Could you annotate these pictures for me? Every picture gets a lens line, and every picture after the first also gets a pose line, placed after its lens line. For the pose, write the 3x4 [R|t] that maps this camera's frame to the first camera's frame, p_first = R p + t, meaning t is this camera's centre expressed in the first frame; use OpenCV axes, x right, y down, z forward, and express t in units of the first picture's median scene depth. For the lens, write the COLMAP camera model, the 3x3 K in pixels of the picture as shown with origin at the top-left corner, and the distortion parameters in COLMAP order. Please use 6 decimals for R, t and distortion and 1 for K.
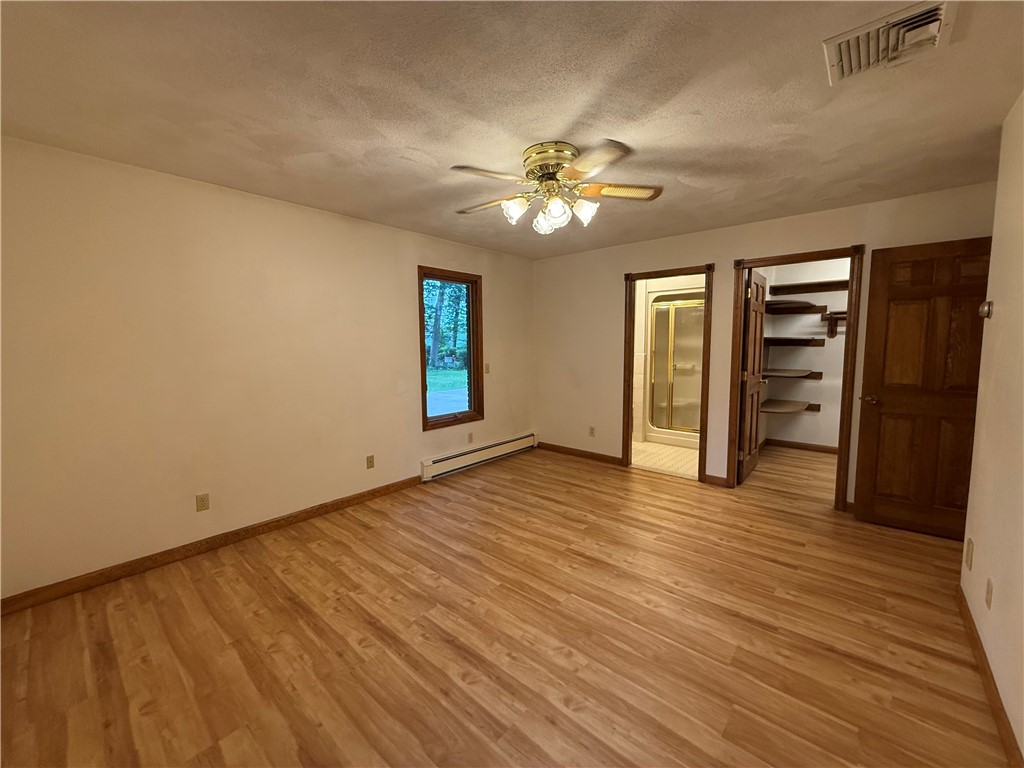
lens RADIAL K [[408.3, 0, 511.3], [0, 408.3, 384.1], [0, 0, 1]] dist [-0.002450, 0.000845]
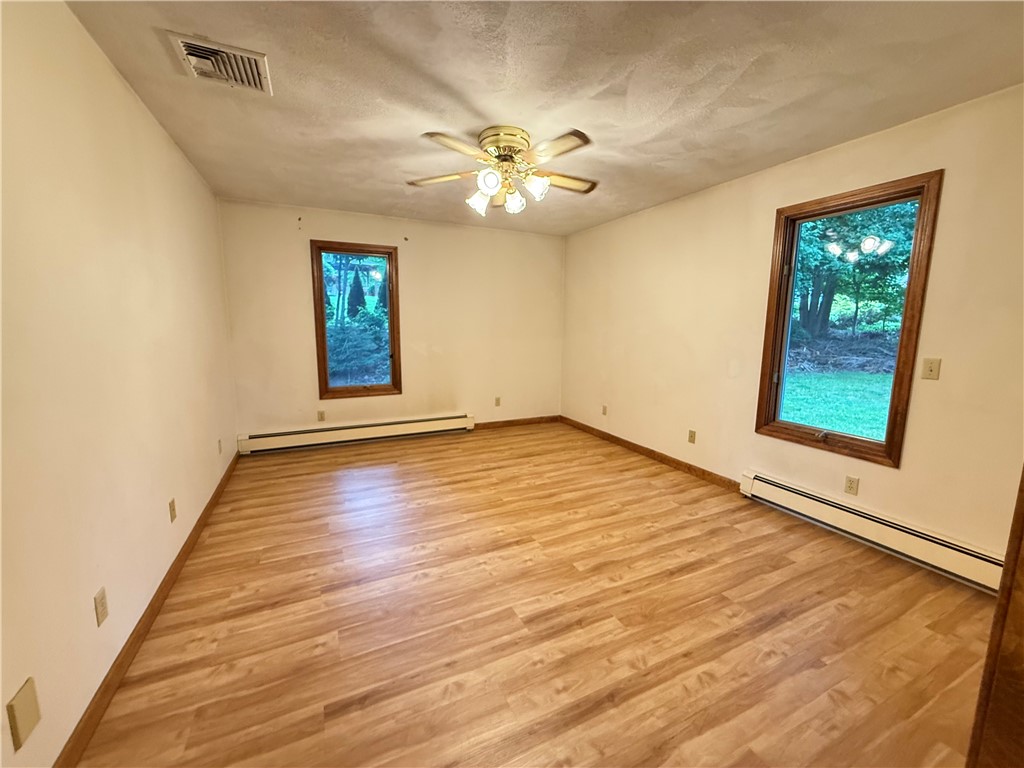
lens RADIAL K [[408.3, 0, 510.8], [0, 408.3, 379.4], [0, 0, 1]] dist [-0.002450, 0.000845]
pose [[-0.392040, 0.130373, -0.910663, 0.913022], [-0.094023, 0.979045, 0.180640, -0.109420], [0.915131, 0.156441, -0.371566, 1.188393]]
